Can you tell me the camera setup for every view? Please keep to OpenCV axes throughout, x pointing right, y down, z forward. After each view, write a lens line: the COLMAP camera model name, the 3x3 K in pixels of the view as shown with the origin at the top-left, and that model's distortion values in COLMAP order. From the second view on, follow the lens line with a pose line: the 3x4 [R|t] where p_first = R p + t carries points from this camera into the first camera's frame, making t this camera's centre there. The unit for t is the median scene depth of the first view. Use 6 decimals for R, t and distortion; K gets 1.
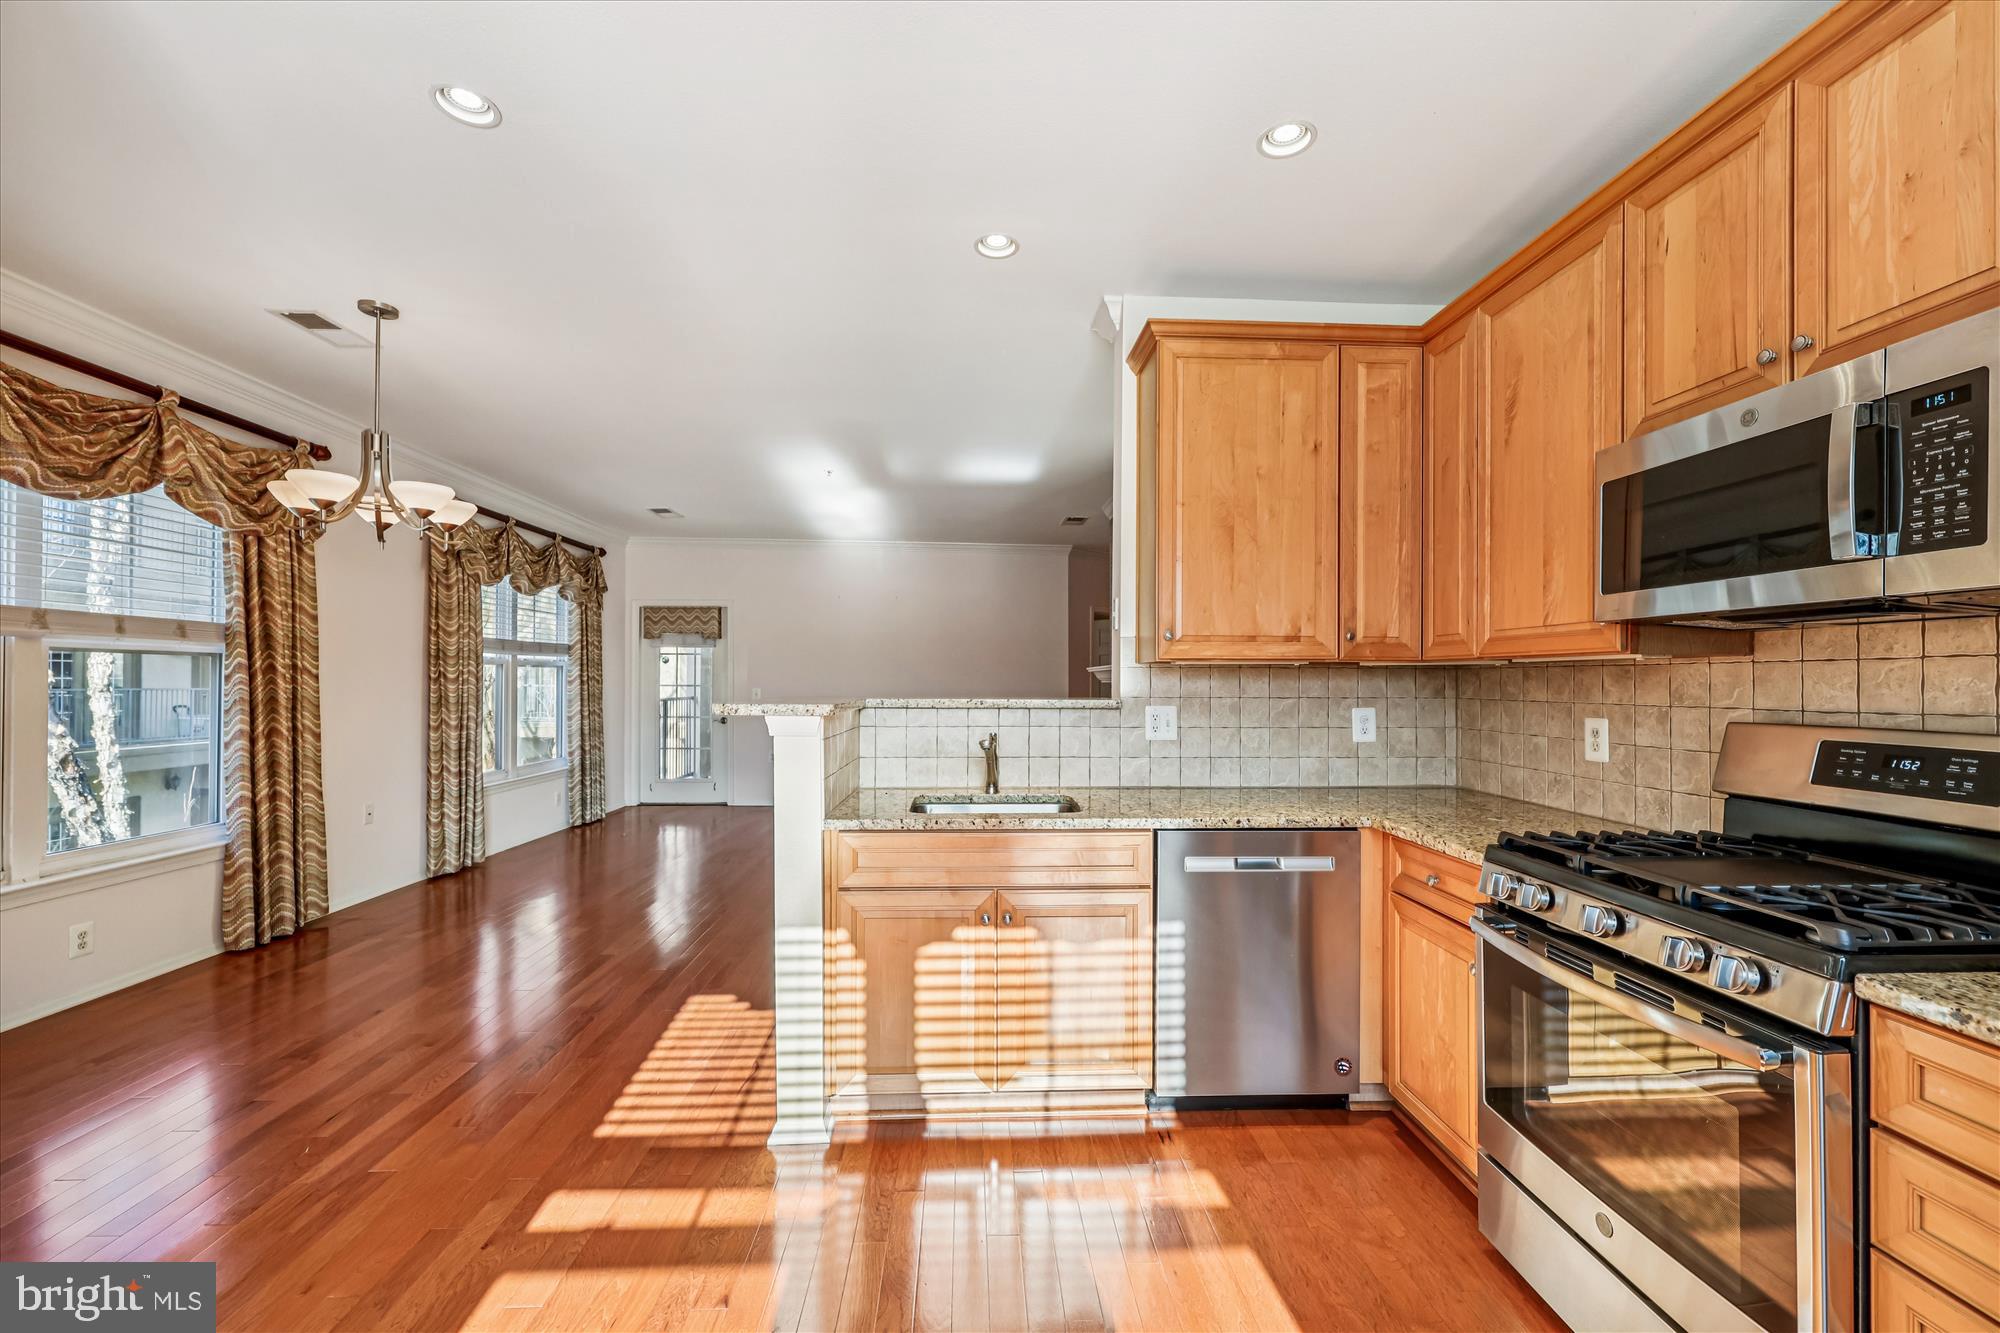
lens RADIAL K [[809.0, 0, 1001.9], [0, 809.0, 677.6], [0, 0, 1]] dist [-0.004331, 0.001645]
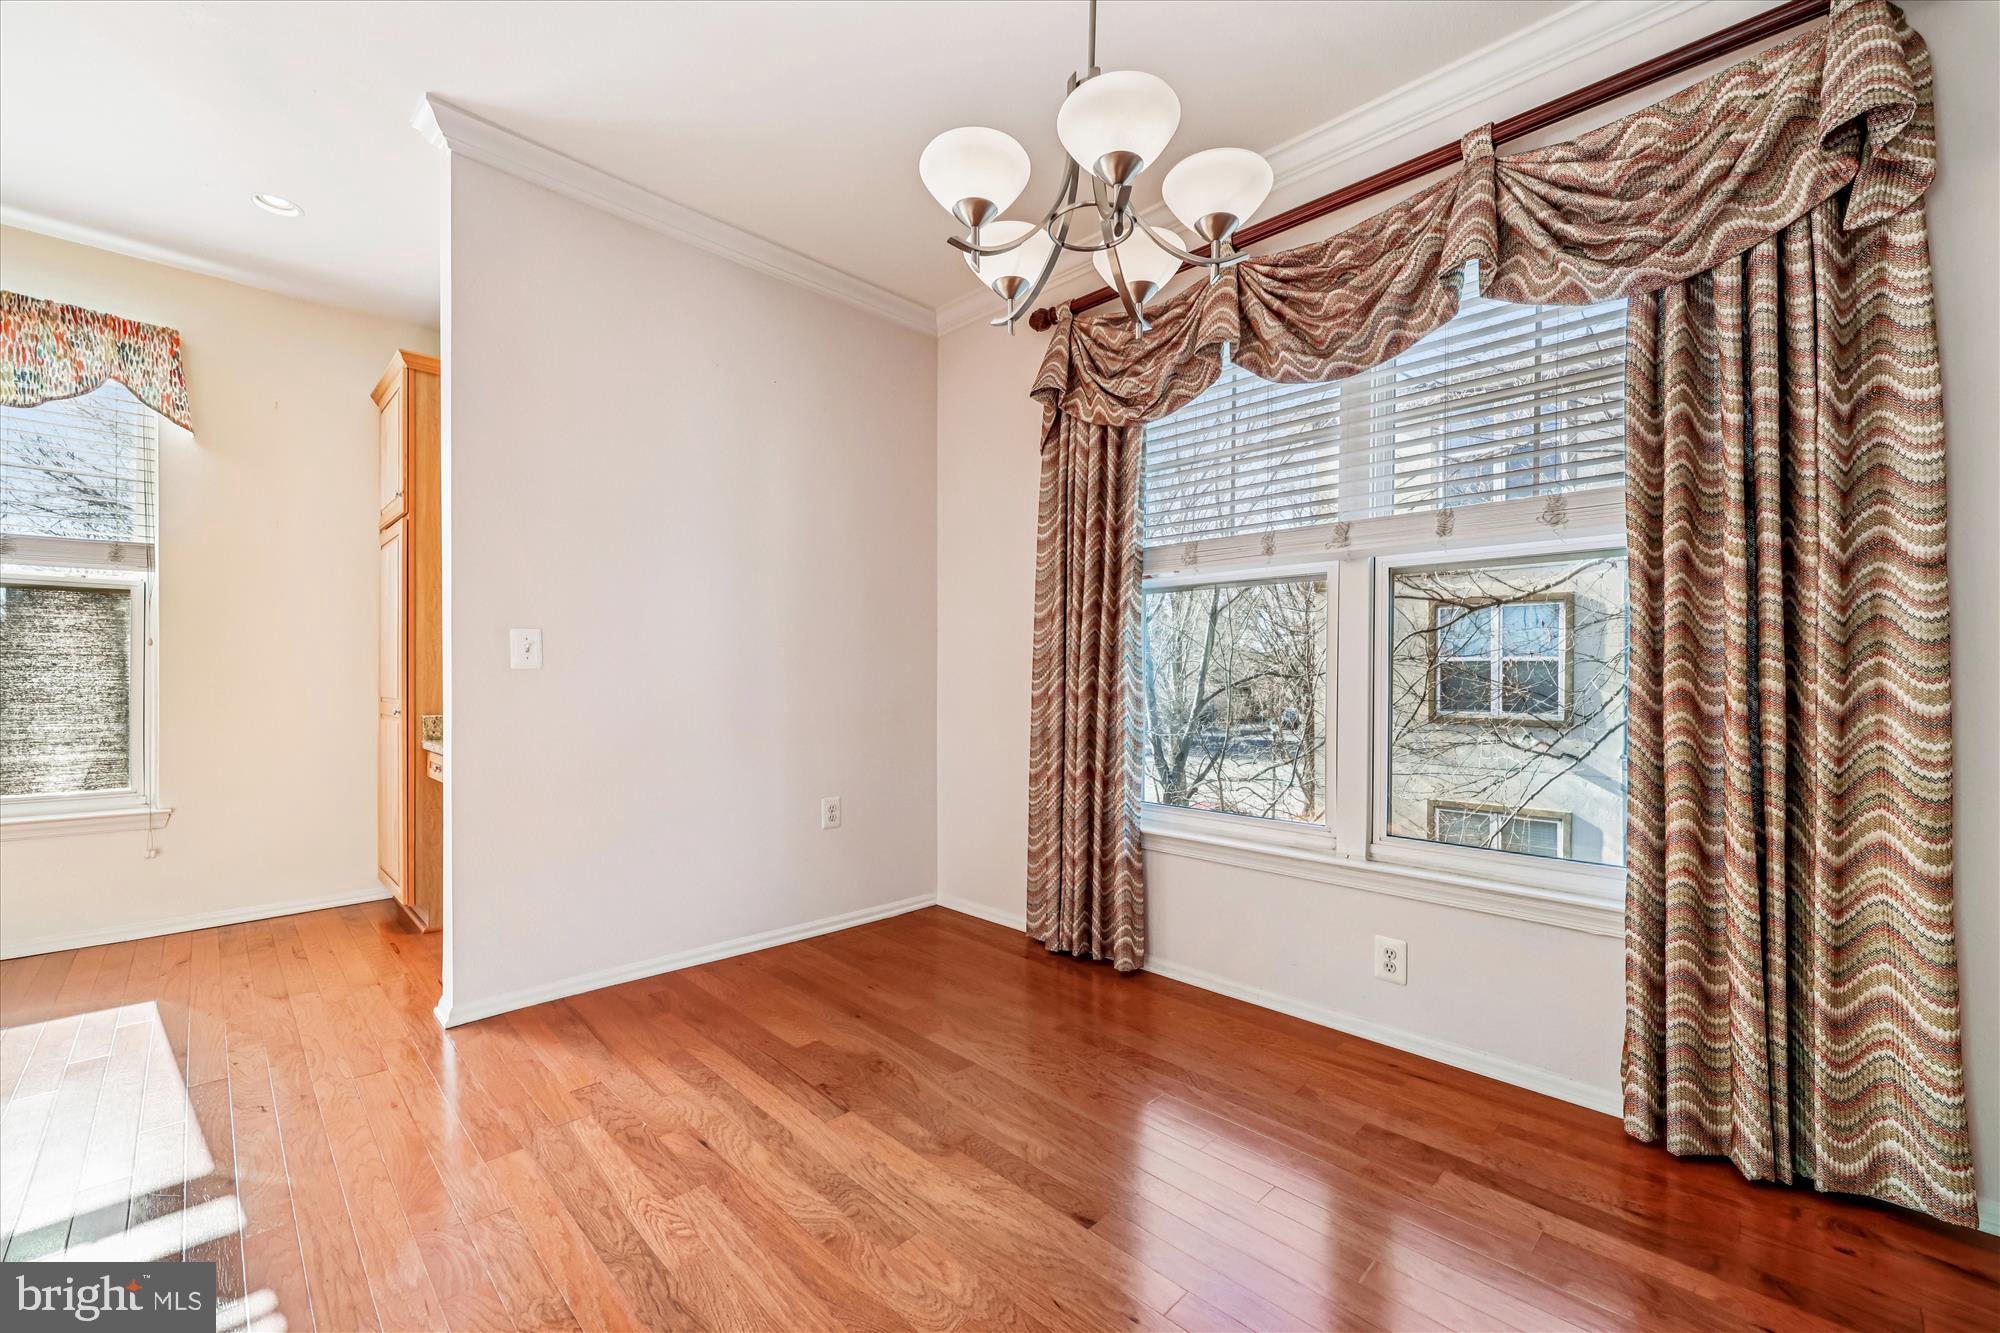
lens RADIAL K [[809.0, 0, 1013.1], [0, 809.0, 687.9], [0, 0, 1]] dist [-0.004331, 0.001645]
pose [[-0.734597, -0.006104, -0.678476, -0.416333], [-0.008239, 0.999966, -0.000076, 0.085953], [0.678454, 0.005534, -0.734622, 1.412973]]
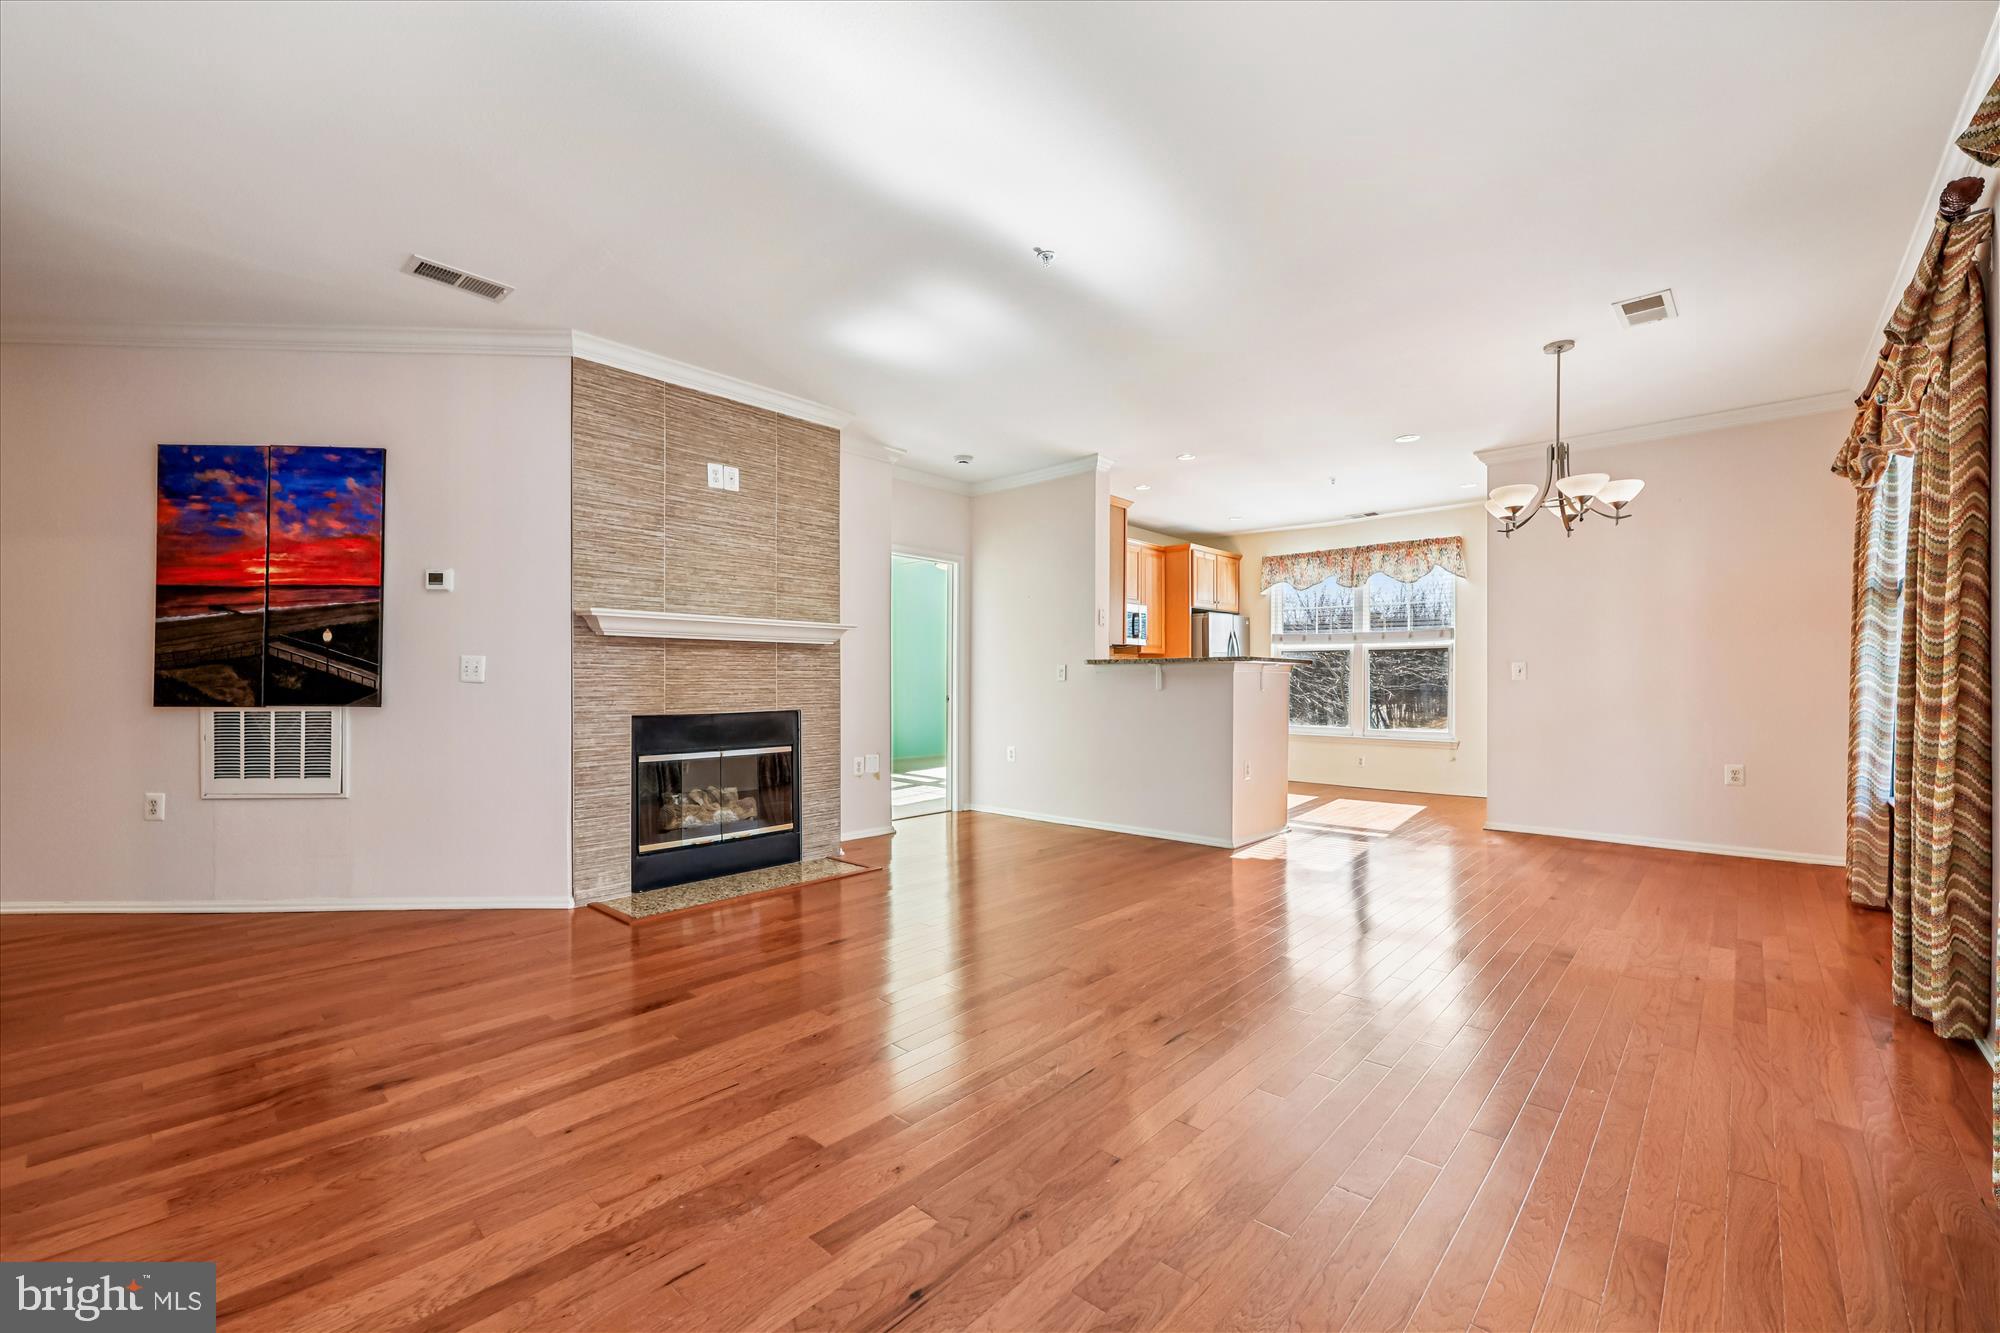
lens RADIAL K [[809.0, 0, 1009.4], [0, 809.0, 690.3], [0, 0, 1]] dist [-0.004331, 0.001645]
pose [[-0.712234, -0.011262, 0.701852, -1.109305], [-0.006952, 0.999935, 0.008991, 0.085197], [-0.701908, 0.001525, -0.712266, 2.651273]]
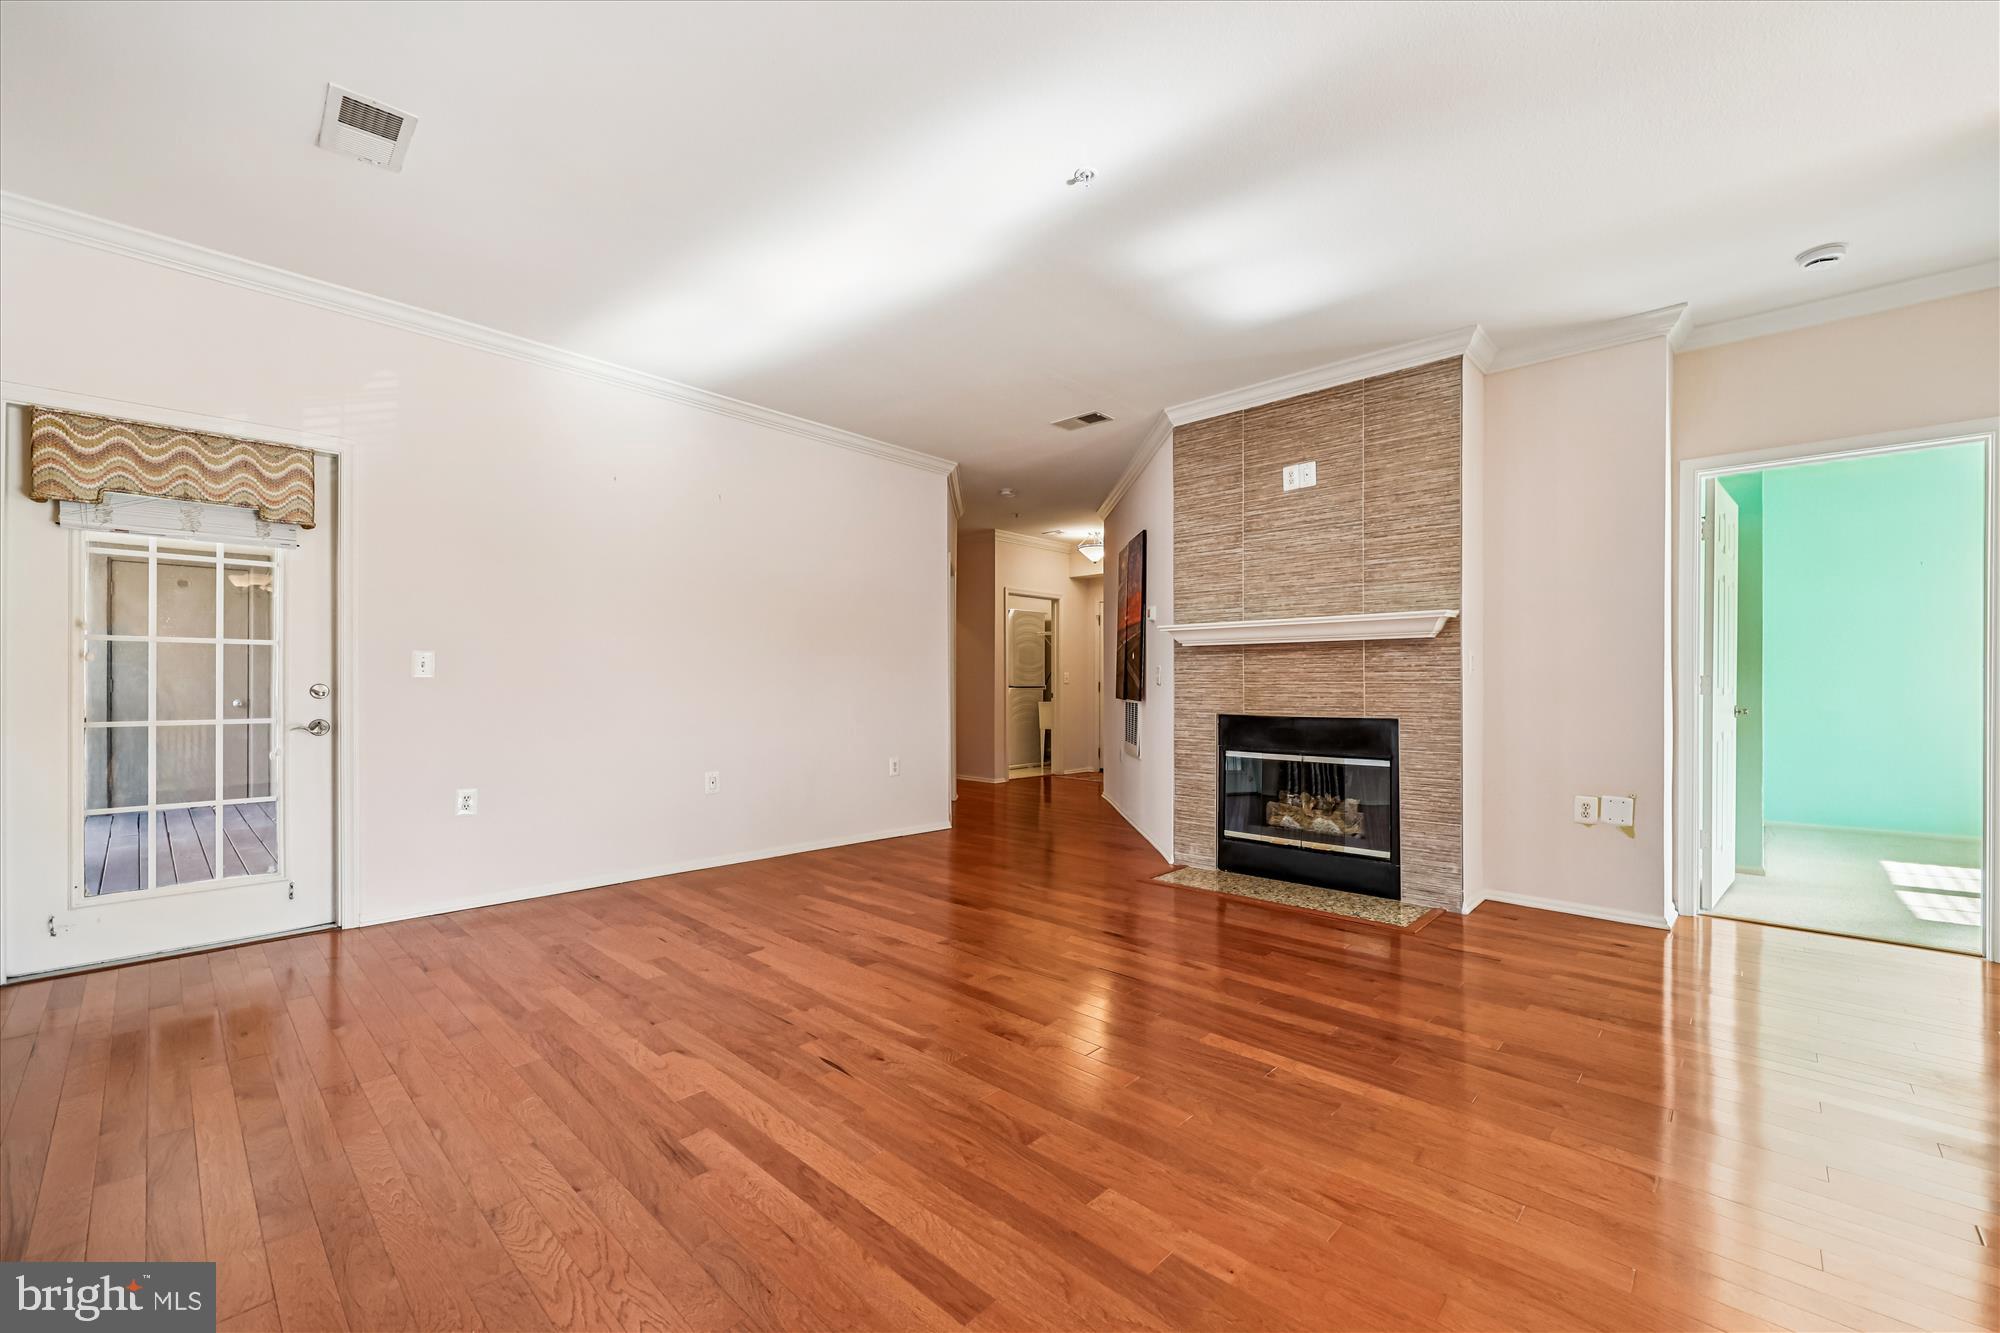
lens RADIAL K [[809.0, 0, 1015.3], [0, 809.0, 680.2], [0, 0, 1]] dist [-0.004331, 0.001645]
pose [[0.711406, 0.000395, 0.702781, -1.075729], [-0.002274, 0.999996, 0.001740, 0.077114], [-0.702778, -0.002836, 0.711404, 1.283963]]
